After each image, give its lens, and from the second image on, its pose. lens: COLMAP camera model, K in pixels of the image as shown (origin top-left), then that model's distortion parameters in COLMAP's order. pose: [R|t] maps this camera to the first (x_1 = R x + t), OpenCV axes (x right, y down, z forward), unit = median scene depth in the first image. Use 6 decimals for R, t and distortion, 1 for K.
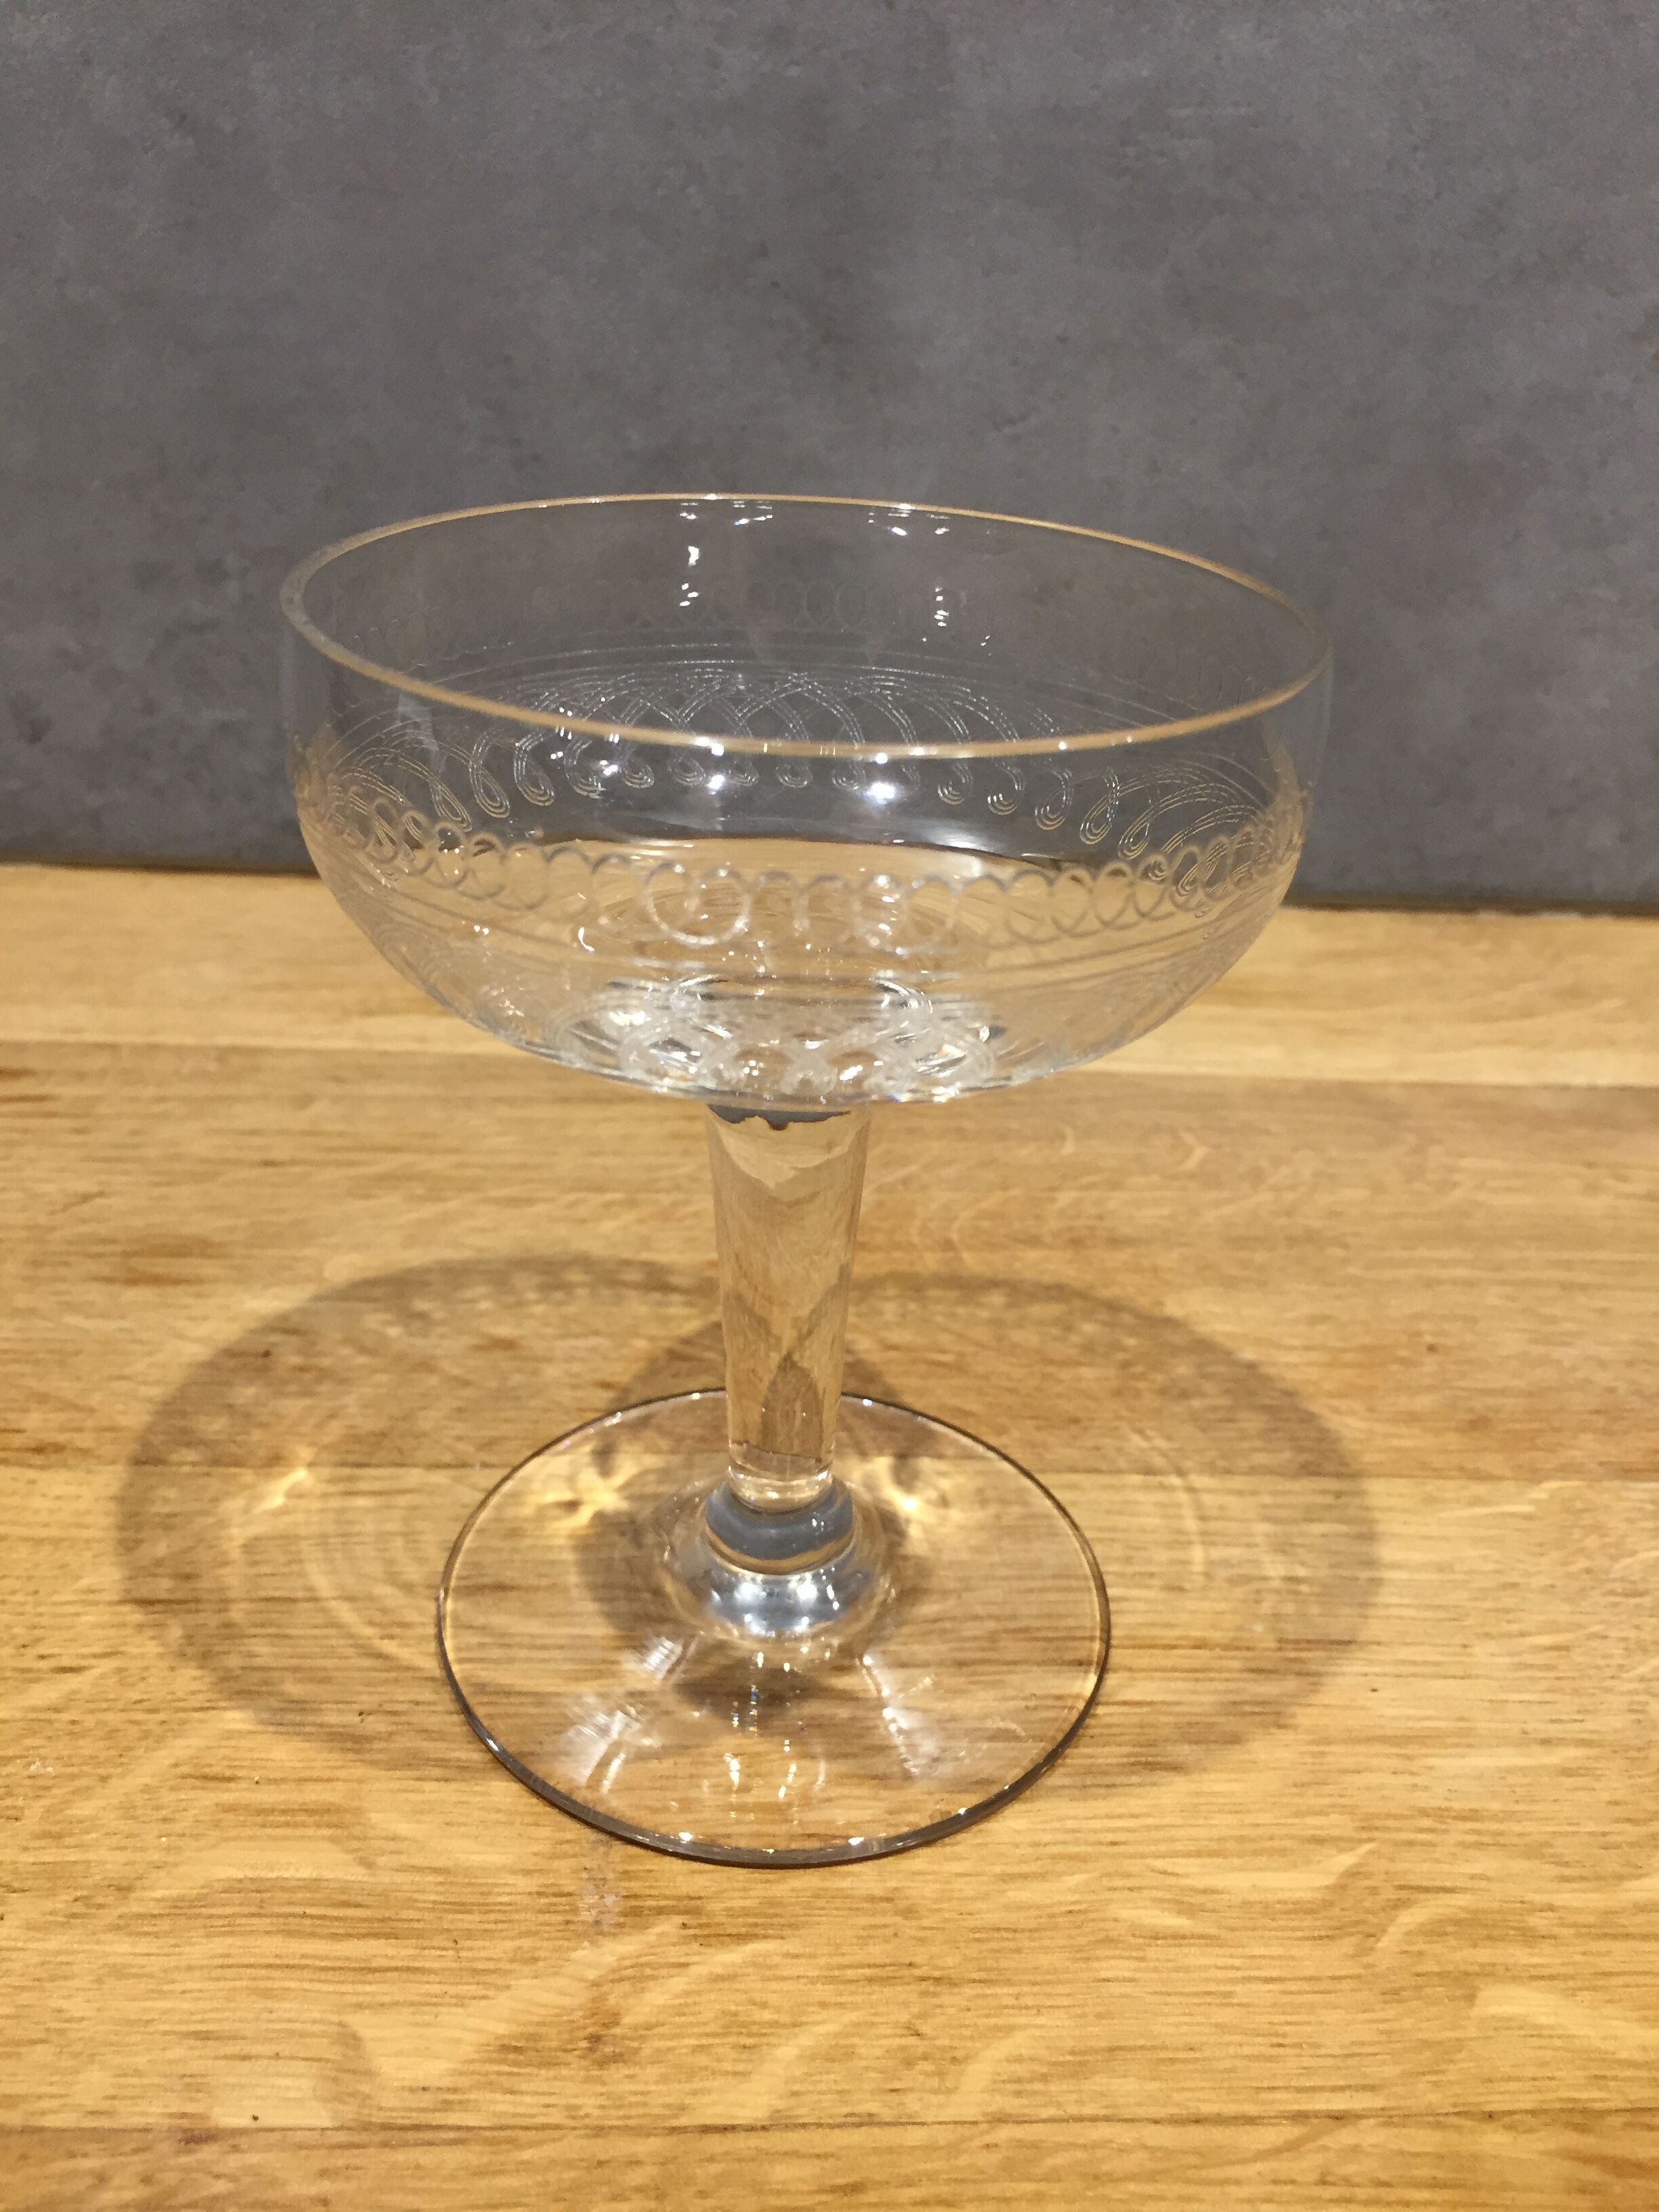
lens RADIAL K [[1912.5, 0, 833.2], [0, 1912.5, 1112.7], [0, 0, 1]] dist [0.063347, -0.110015]
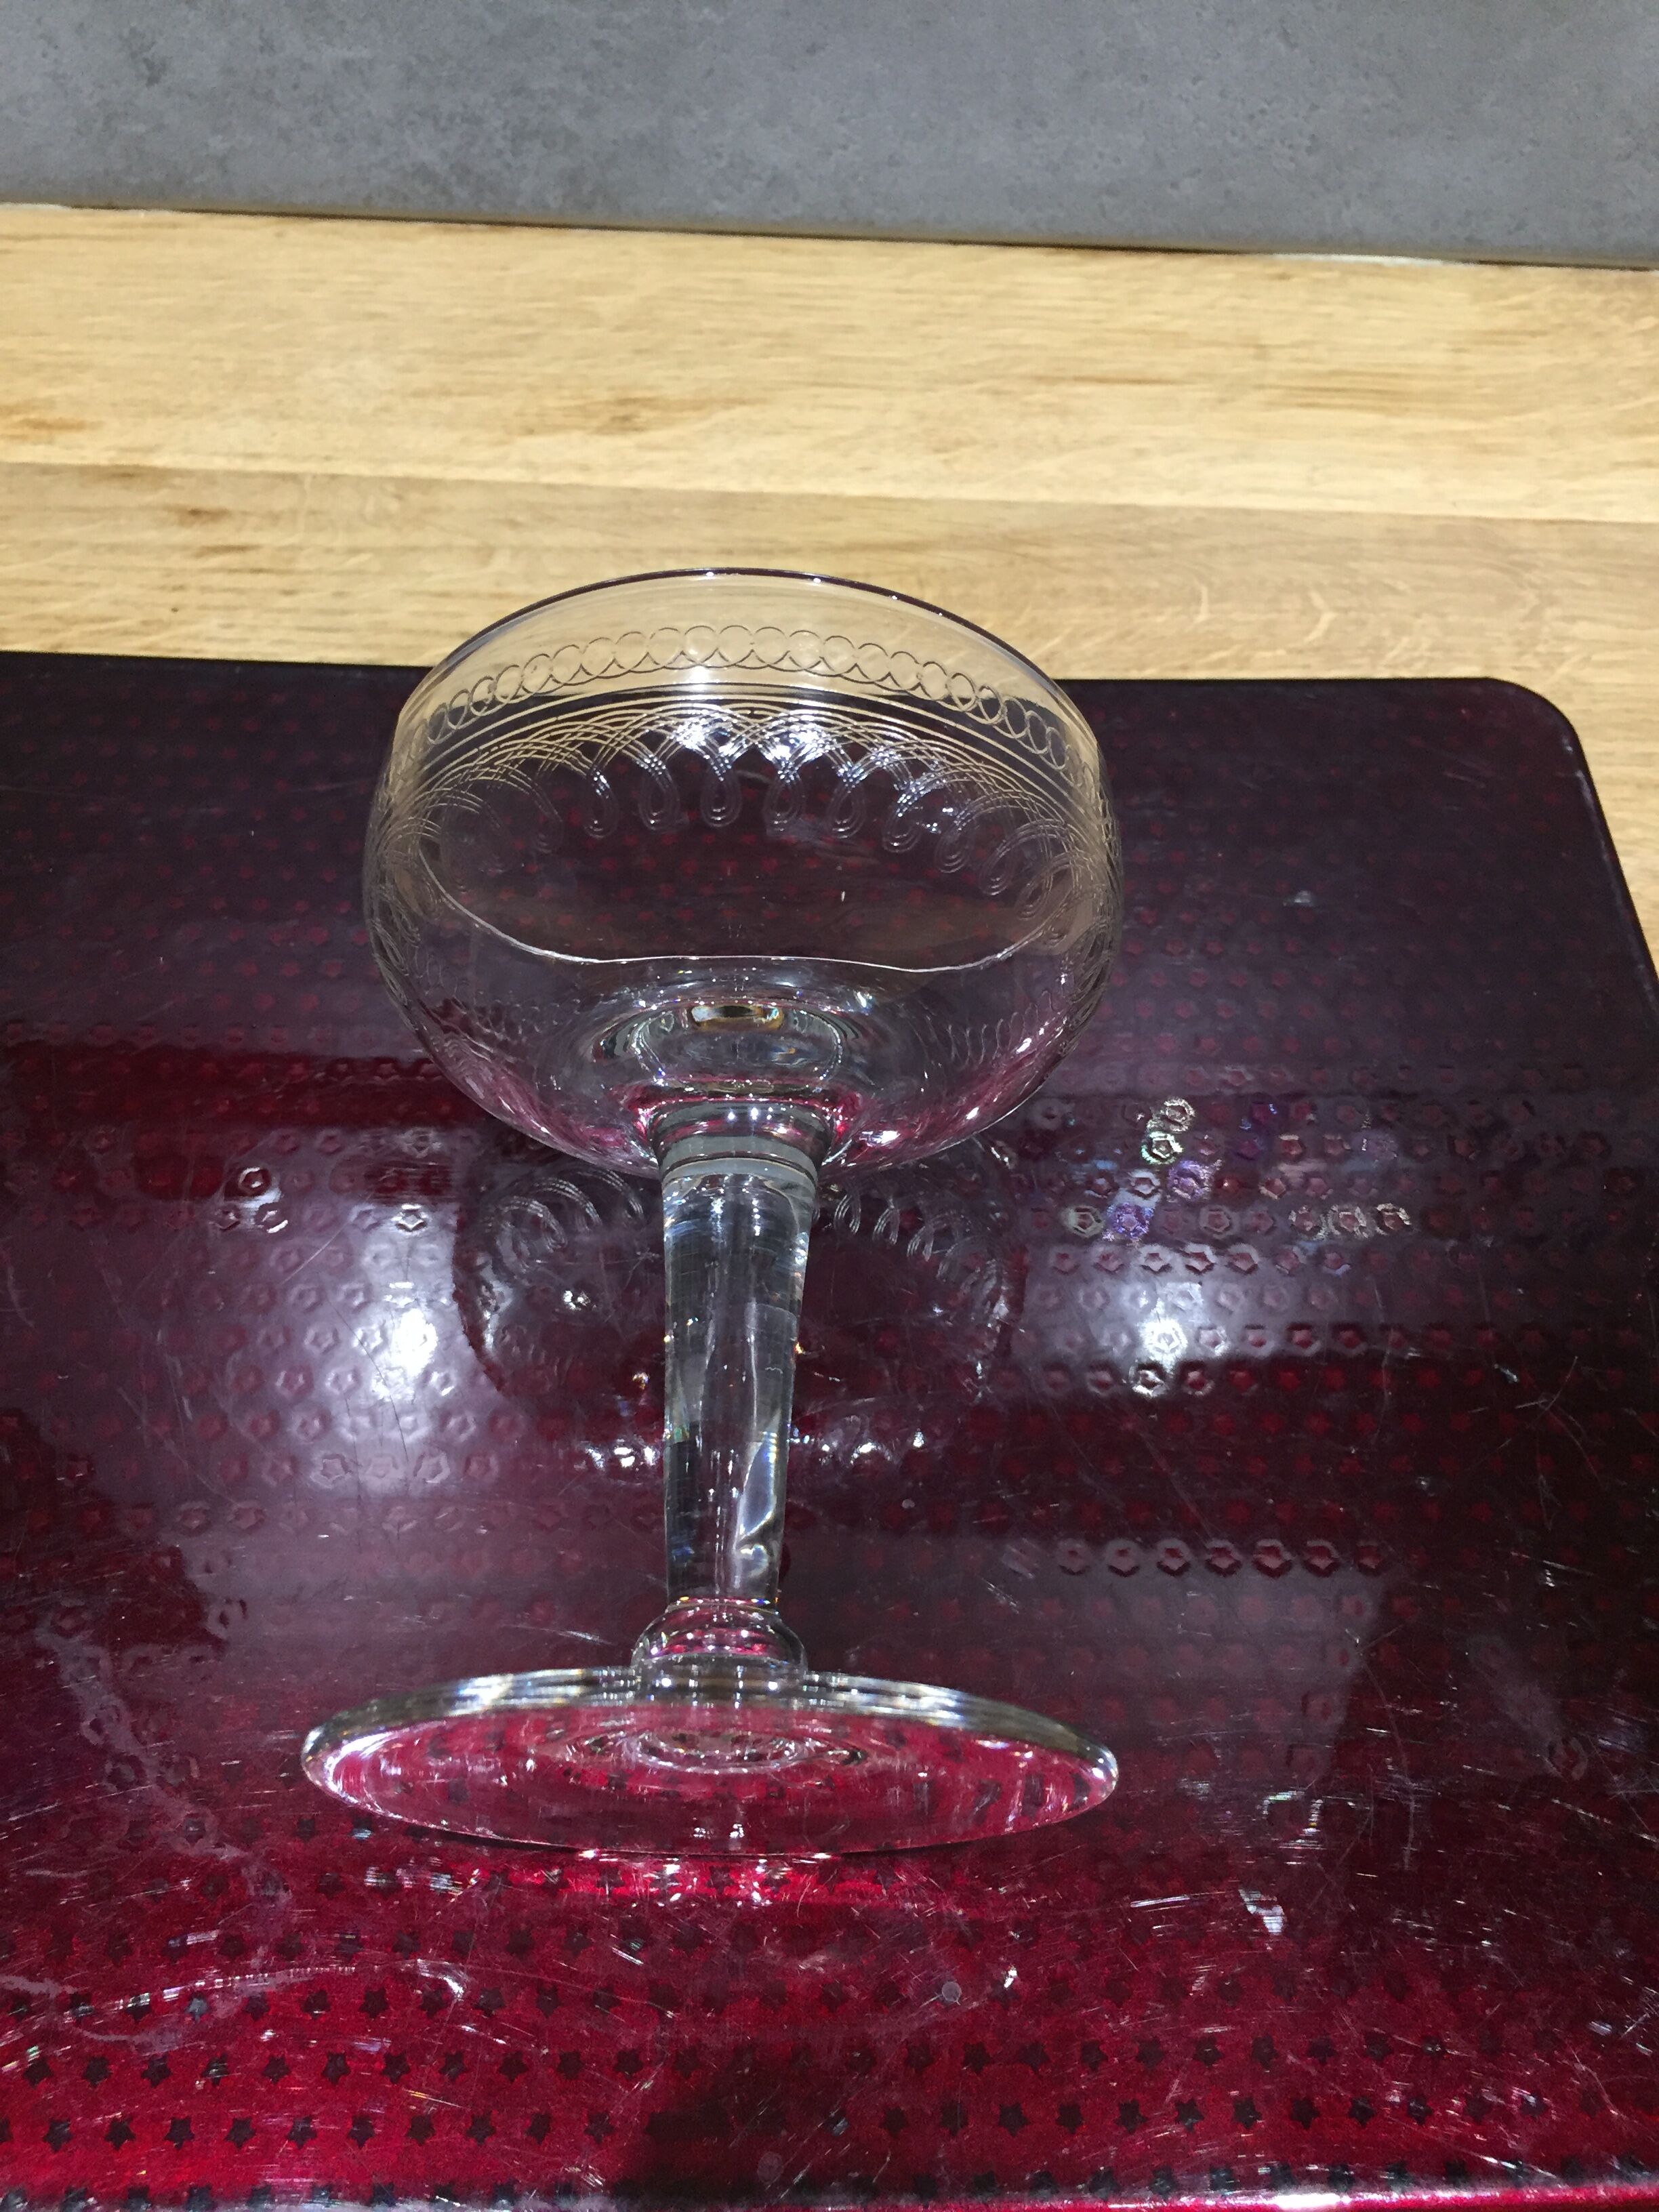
lens RADIAL K [[1912.5, 0, 832.7], [0, 1912.5, 1088.6], [0, 0, 1]] dist [0.063347, -0.110015]
pose [[0.999241, 0.030655, -0.024025, -0.043044], [-0.015866, 0.883738, 0.467714, -0.216163], [0.035569, -0.466978, 0.883553, -0.064541]]
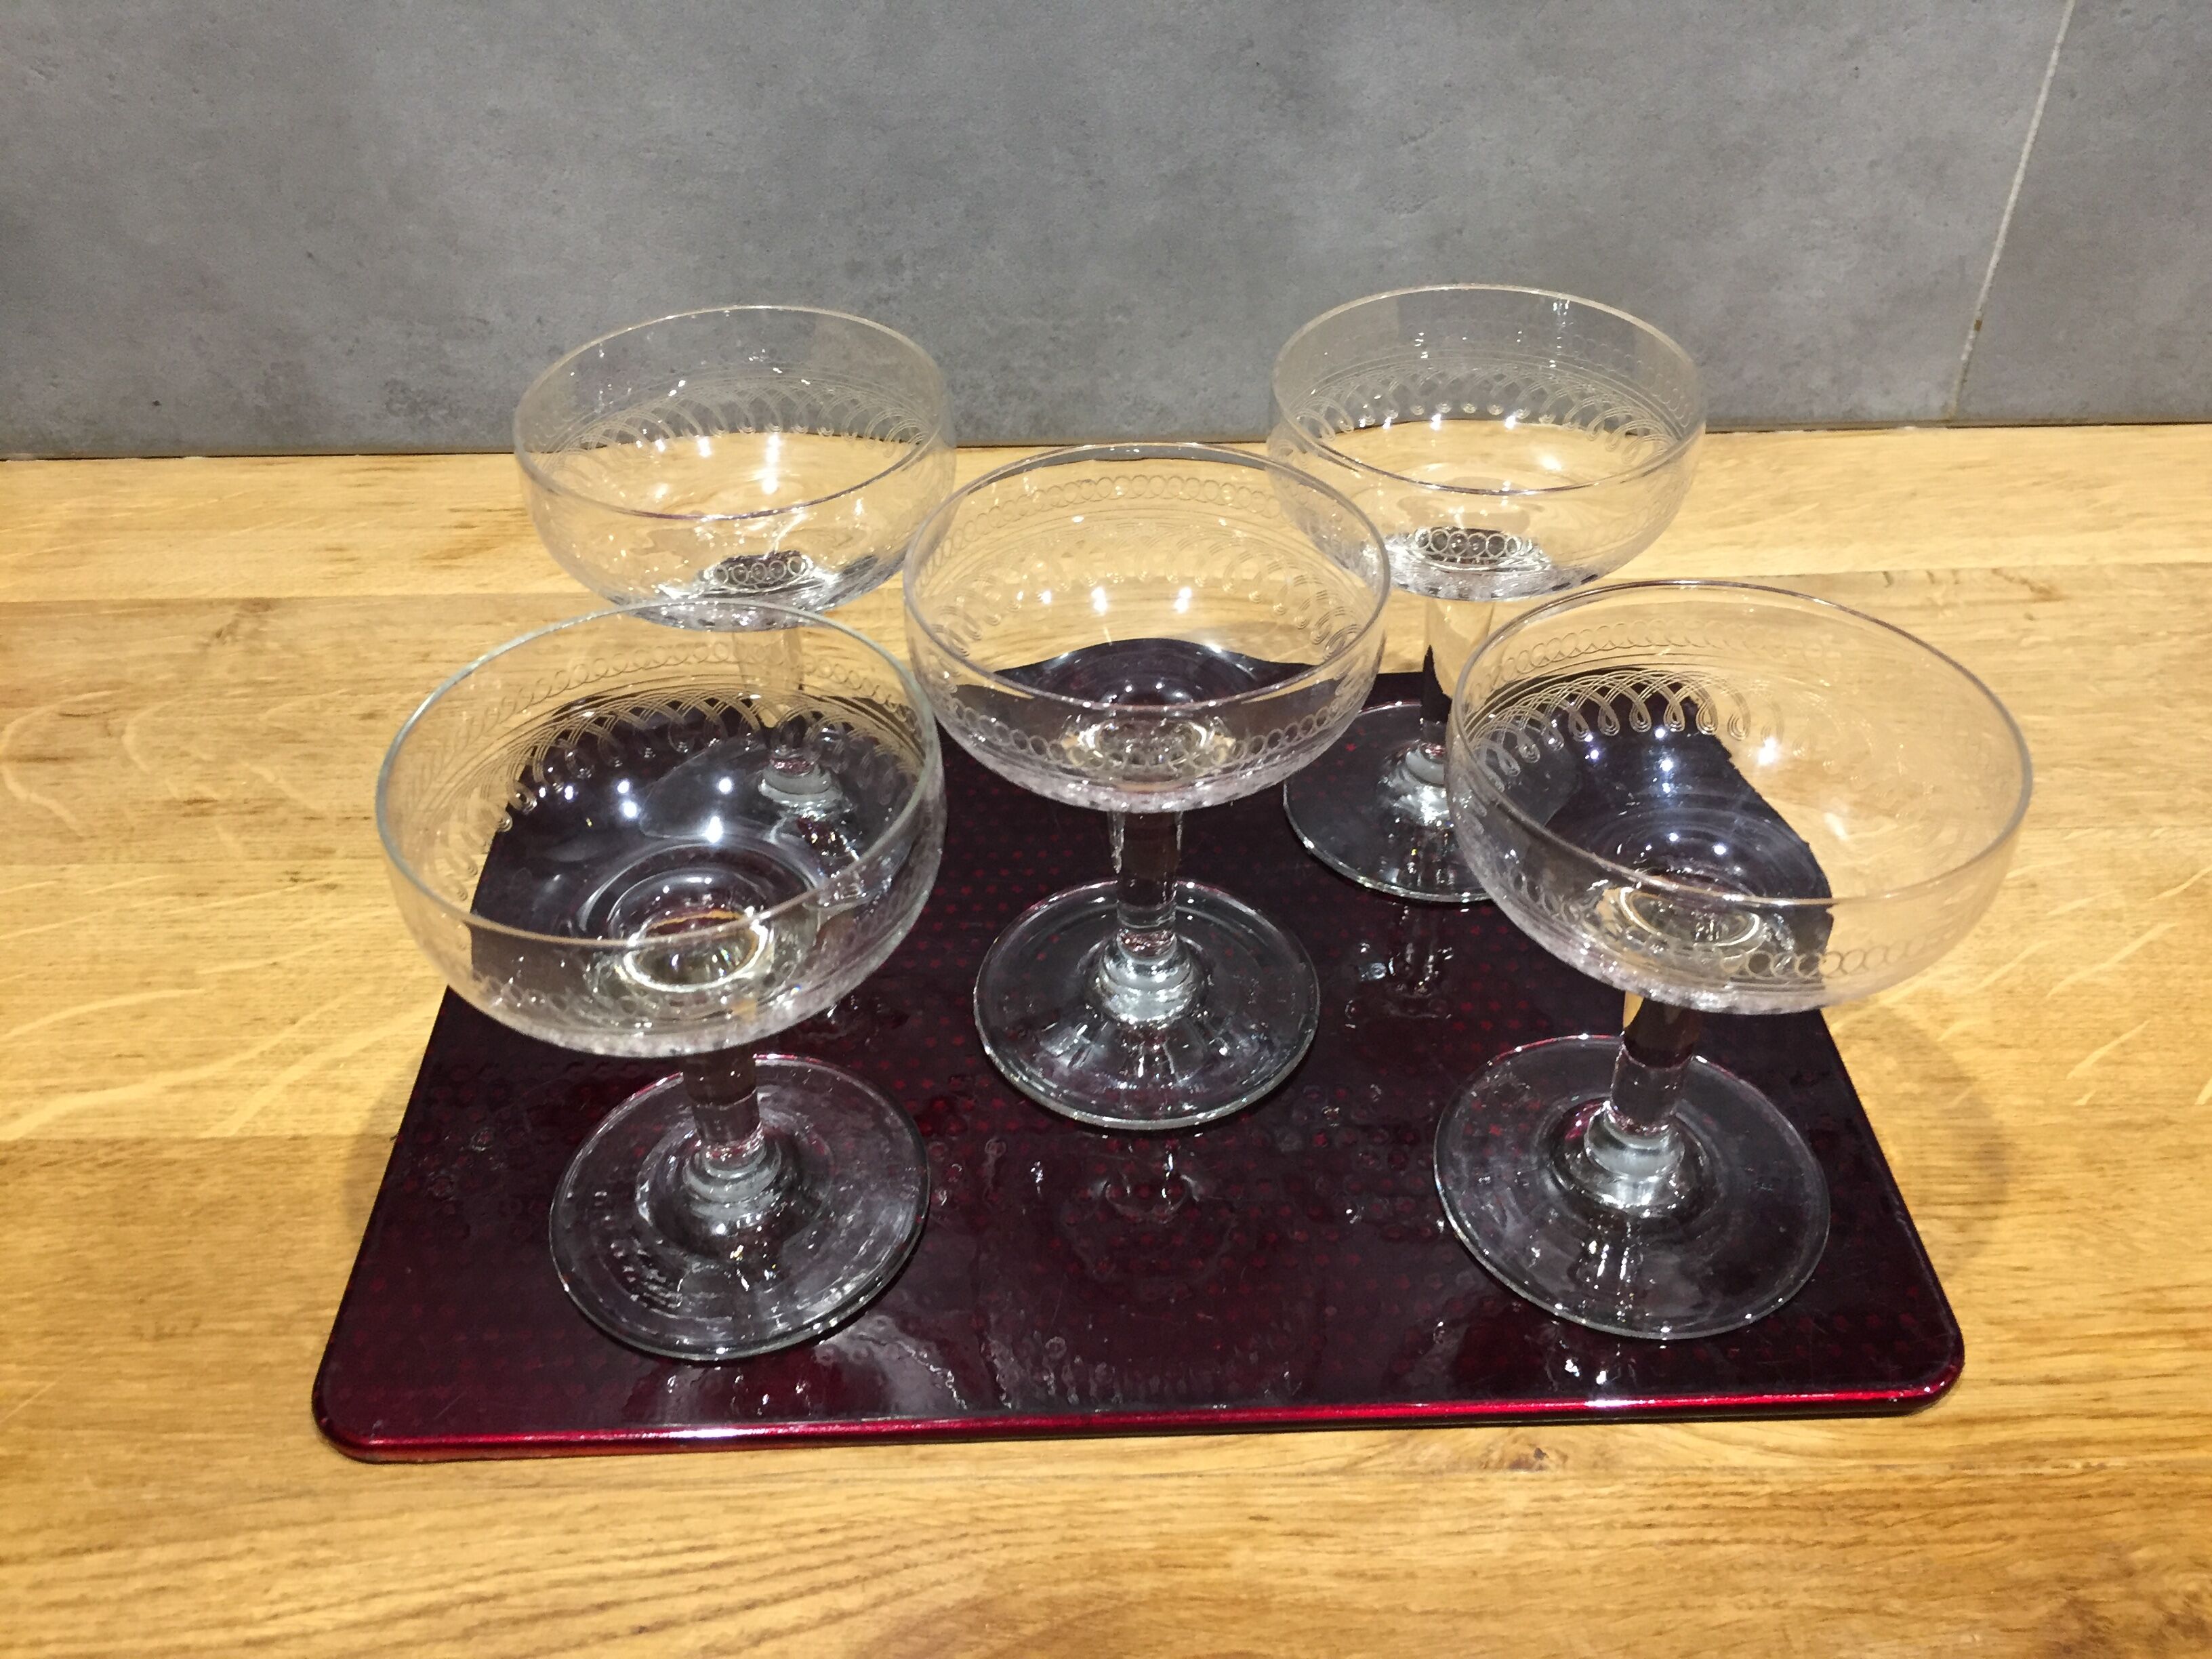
lens RADIAL K [[1912.5, 0, 1102.3], [0, 1912.5, 848.3], [0, 0, 1]] dist [0.063347, -0.110015]
pose [[0.997167, -0.022770, -0.071686, -0.056320], [0.039638, 0.969077, 0.243553, -0.201049], [0.063924, -0.245705, 0.967235, -0.620668]]
